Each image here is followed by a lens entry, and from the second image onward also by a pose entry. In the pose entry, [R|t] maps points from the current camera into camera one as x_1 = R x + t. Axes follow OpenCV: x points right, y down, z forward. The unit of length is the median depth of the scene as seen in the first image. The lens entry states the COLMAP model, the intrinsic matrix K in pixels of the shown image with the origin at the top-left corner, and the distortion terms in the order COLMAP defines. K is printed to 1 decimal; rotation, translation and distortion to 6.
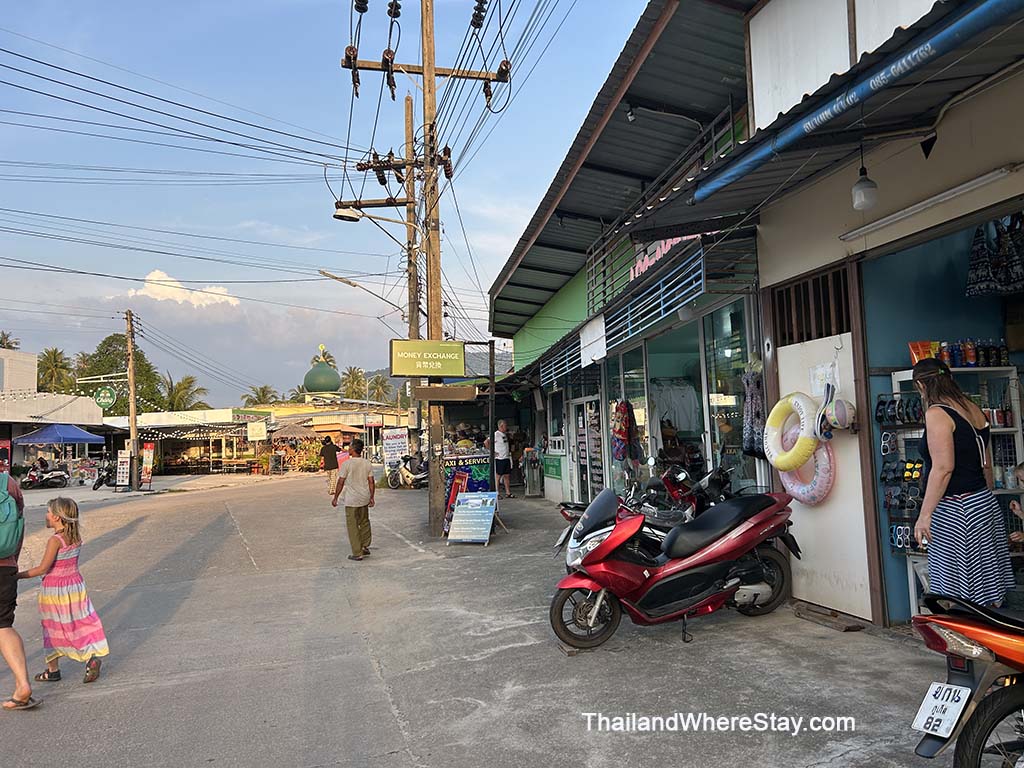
lens RADIAL K [[728.8, 0, 512.0], [0, 728.8, 384.0], [0, 0, 1]] dist [0.066745, -0.090764]
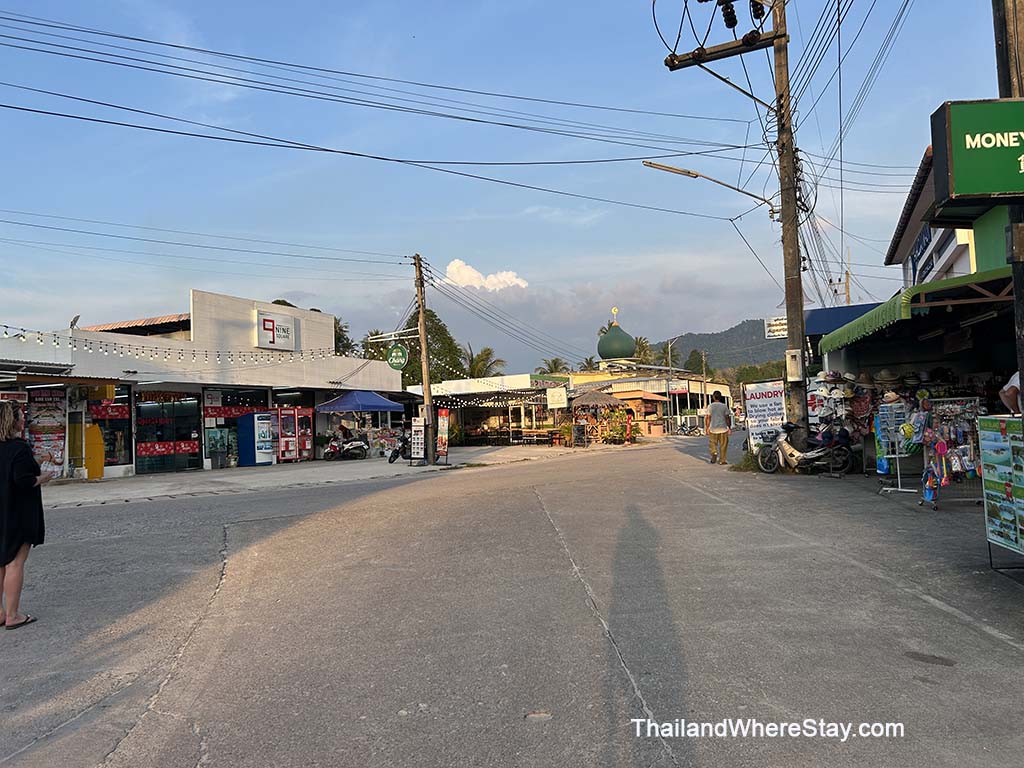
lens RADIAL K [[728.8, 0, 512.0], [0, 728.8, 384.0], [0, 0, 1]] dist [0.066745, -0.090764]
pose [[0.927473, -0.022670, -0.373202, -0.069259], [0.036772, 0.998852, 0.030711, 0.018683], [0.372077, -0.042207, 0.927242, 0.164986]]
